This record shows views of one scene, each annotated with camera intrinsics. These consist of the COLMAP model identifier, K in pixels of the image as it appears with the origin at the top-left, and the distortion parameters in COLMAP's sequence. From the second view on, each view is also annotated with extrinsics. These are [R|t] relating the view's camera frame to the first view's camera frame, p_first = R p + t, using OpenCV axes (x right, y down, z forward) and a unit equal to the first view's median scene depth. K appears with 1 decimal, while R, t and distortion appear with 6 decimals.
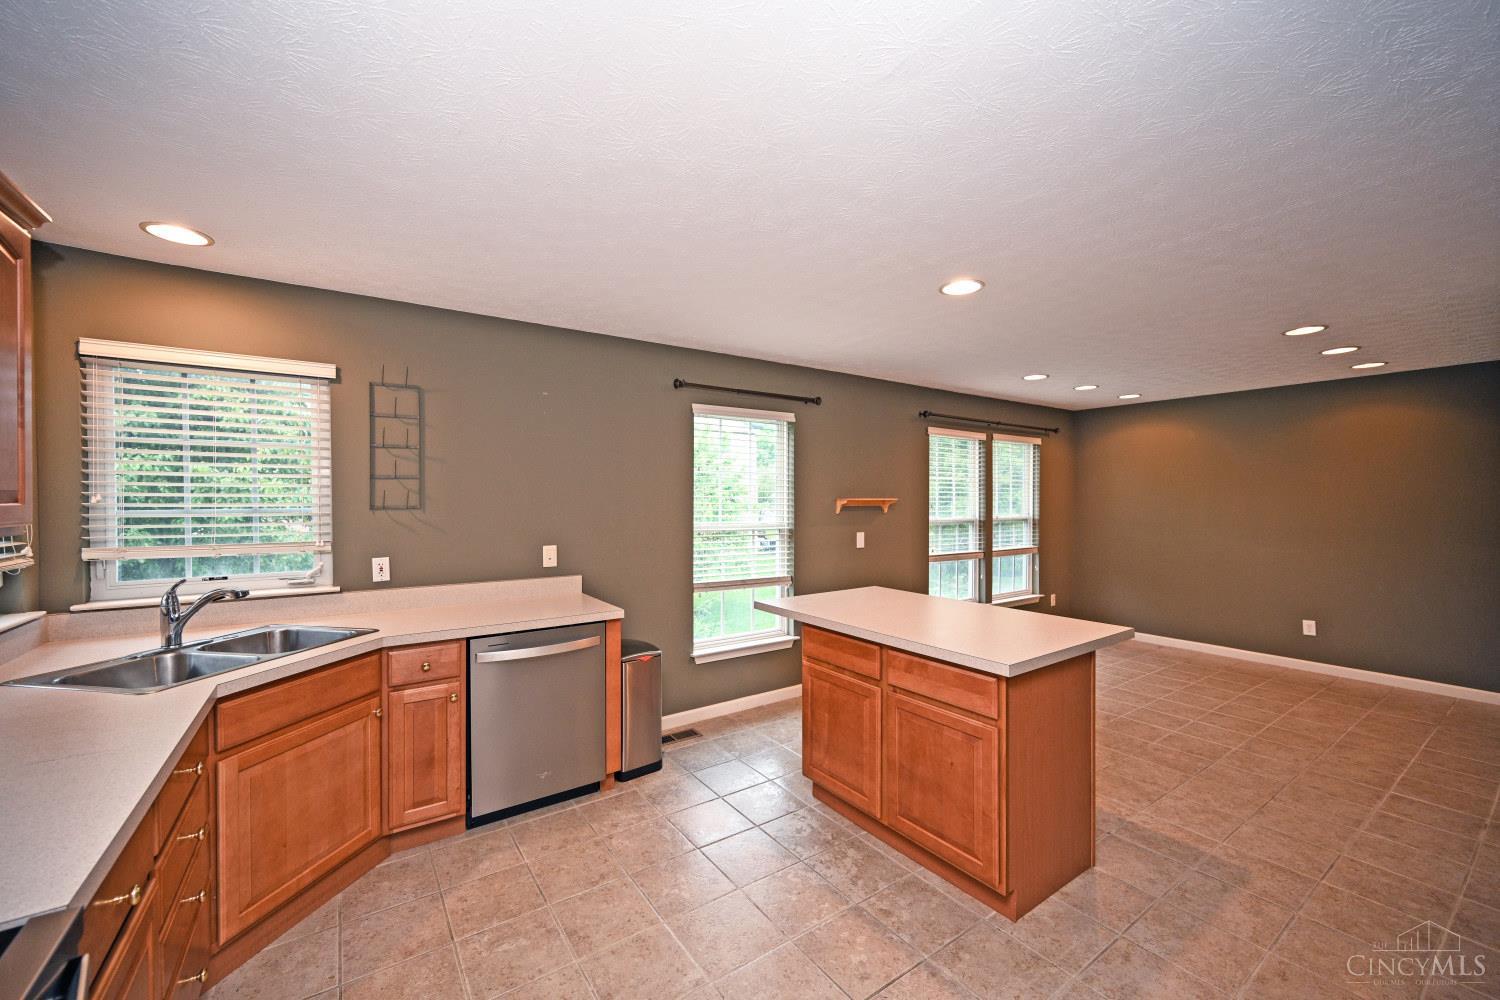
lens RADIAL K [[590.2, 0, 745.9], [0, 590.2, 504.3], [0, 0, 1]] dist [0.001402, 0.000089]
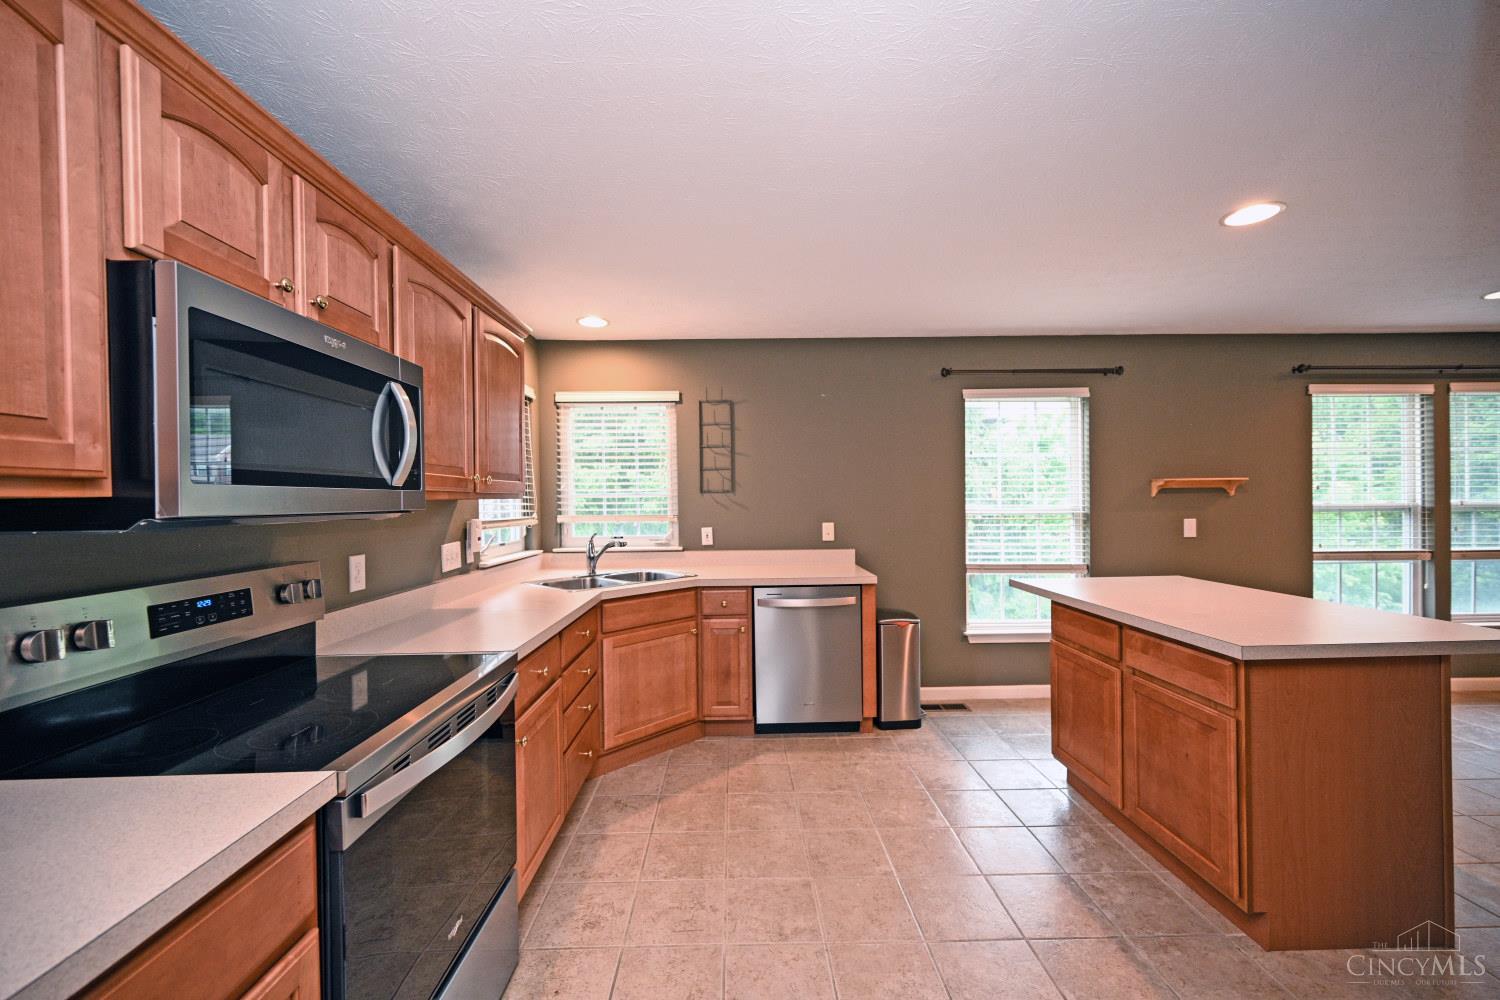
lens RADIAL K [[590.2, 0, 745.9], [0, 590.2, 504.3], [0, 0, 1]] dist [0.001402, 0.000089]
pose [[0.833270, -0.006918, -0.552823, 0.208525], [0.006839, 0.999974, -0.002205, 0.038173], [0.552824, -0.001943, 0.833296, -0.091000]]
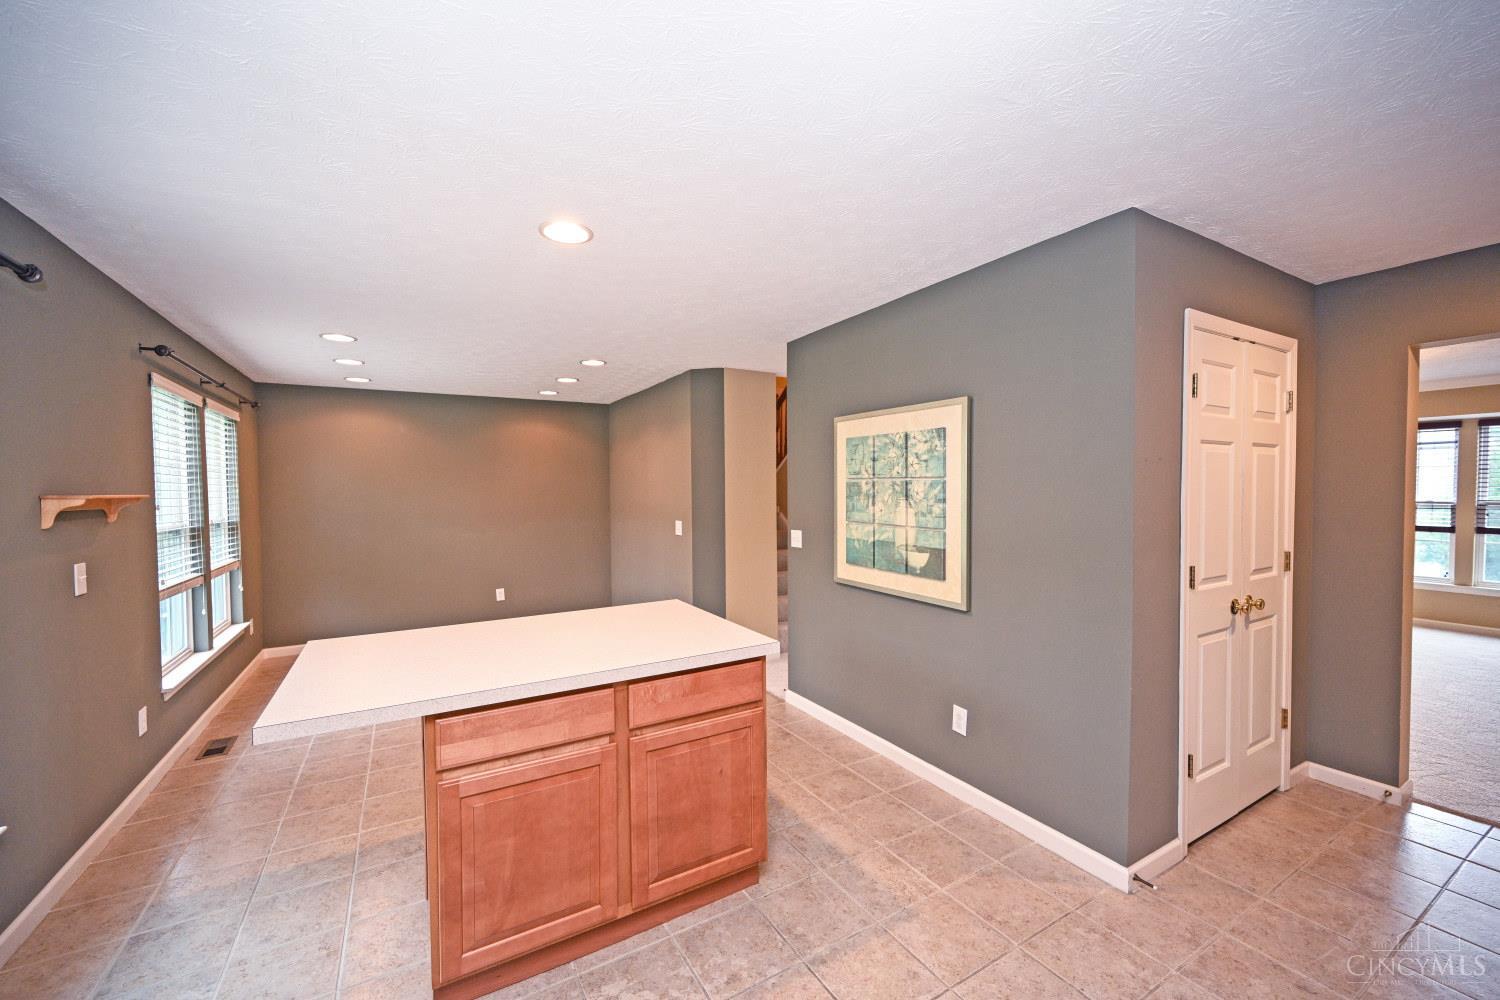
lens RADIAL K [[590.4, 0, 754.0], [0, 590.4, 504.1], [0, 0, 1]] dist [-0.000769, 0.000123]
pose [[0.071270, -0.027825, 0.997069, -0.407304], [0.022074, 0.999410, 0.026312, -0.004315], [-0.997213, 0.020134, 0.071842, 0.629997]]
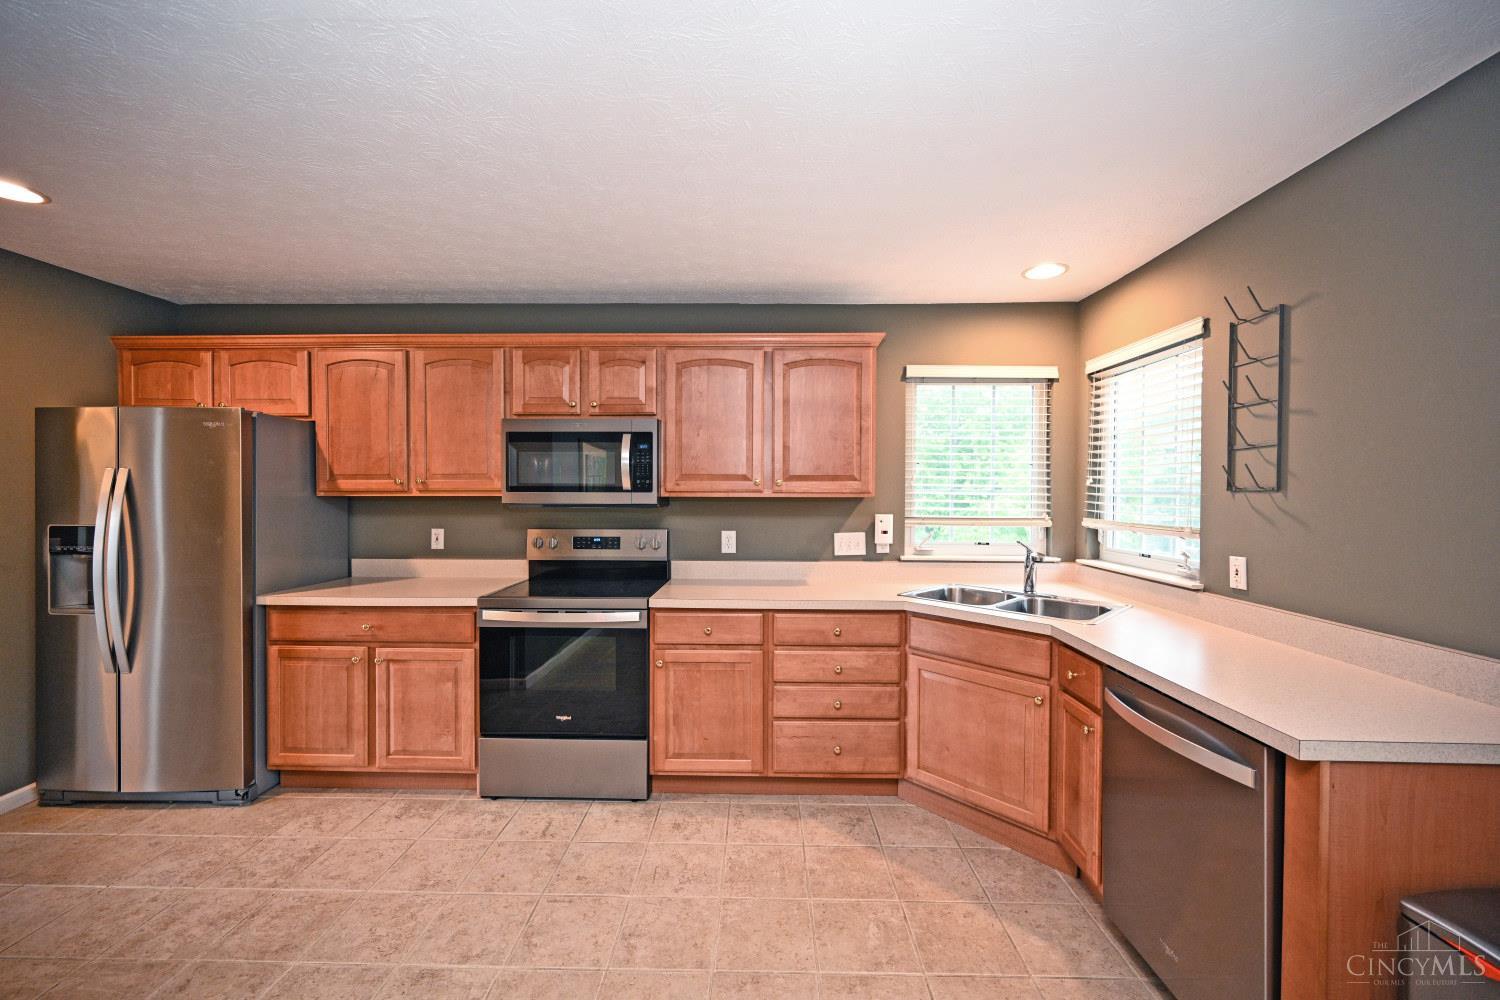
lens RADIAL K [[593.8, 0, 749.2], [0, 593.8, 498.2], [0, 0, 1]] dist [-0.000417, 0.000052]
pose [[-0.584221, 0.005802, -0.811574, 0.327786], [-0.013789, 0.999759, 0.017073, 0.012551], [0.811477, 0.021165, -0.584000, 0.899097]]
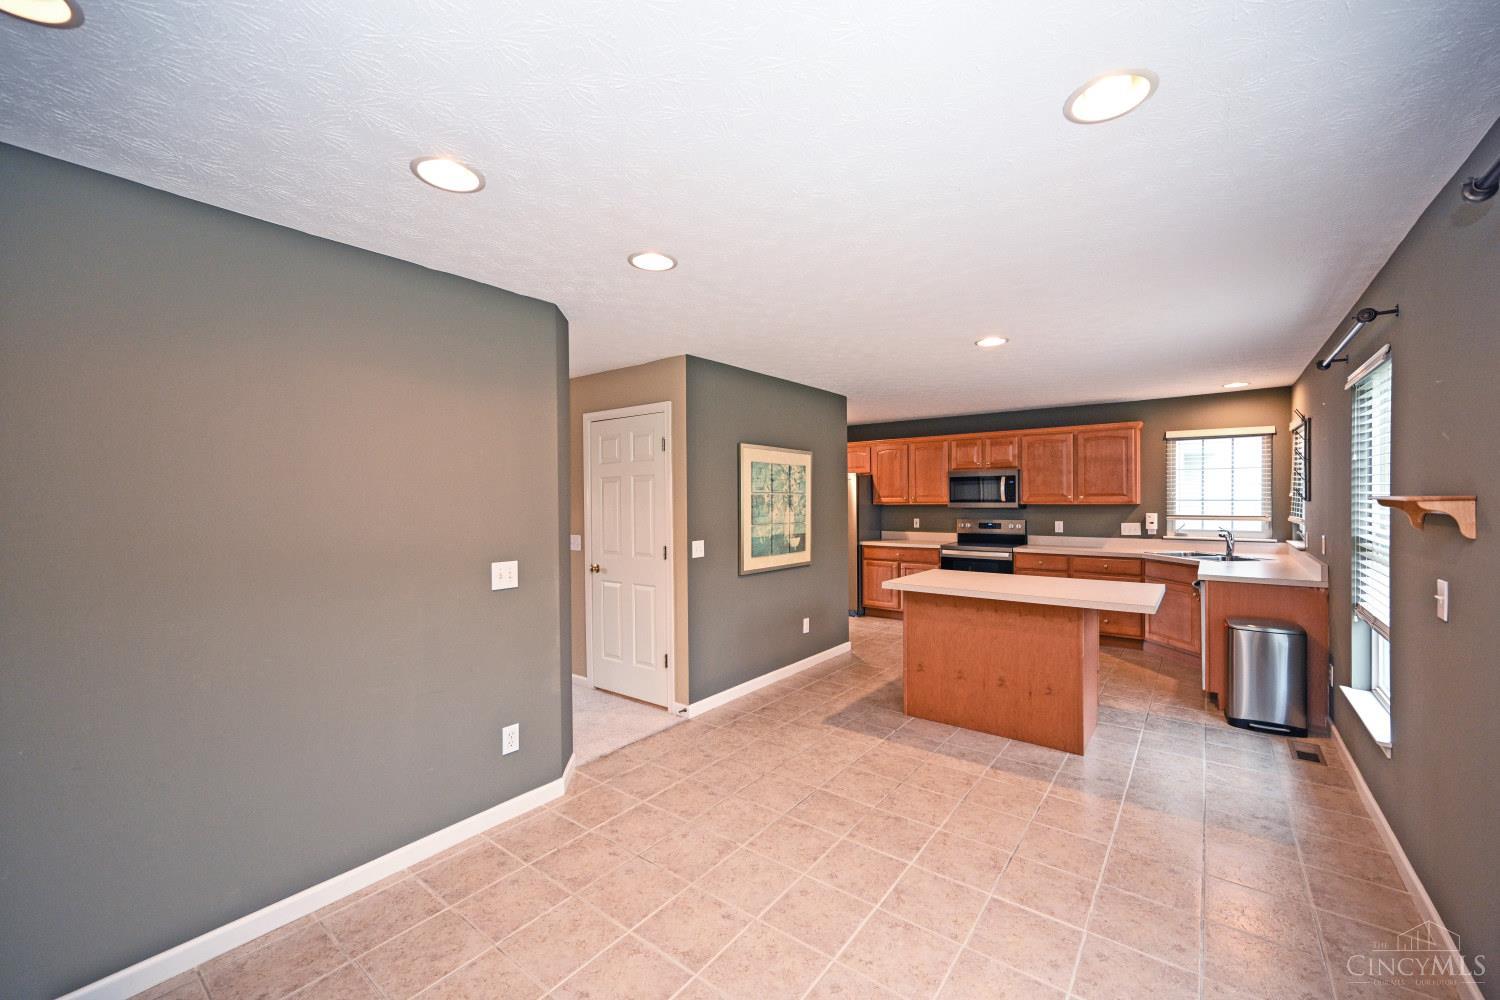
lens RADIAL K [[591.6, 0, 751.5], [0, 591.6, 501.8], [0, 0, 1]] dist [0.001975, 0.000027]
pose [[-0.952290, 0.008922, -0.305065, 1.201064], [0.003510, 0.999827, 0.018286, -0.022943], [0.305176, 0.016343, -0.952156, 1.956119]]
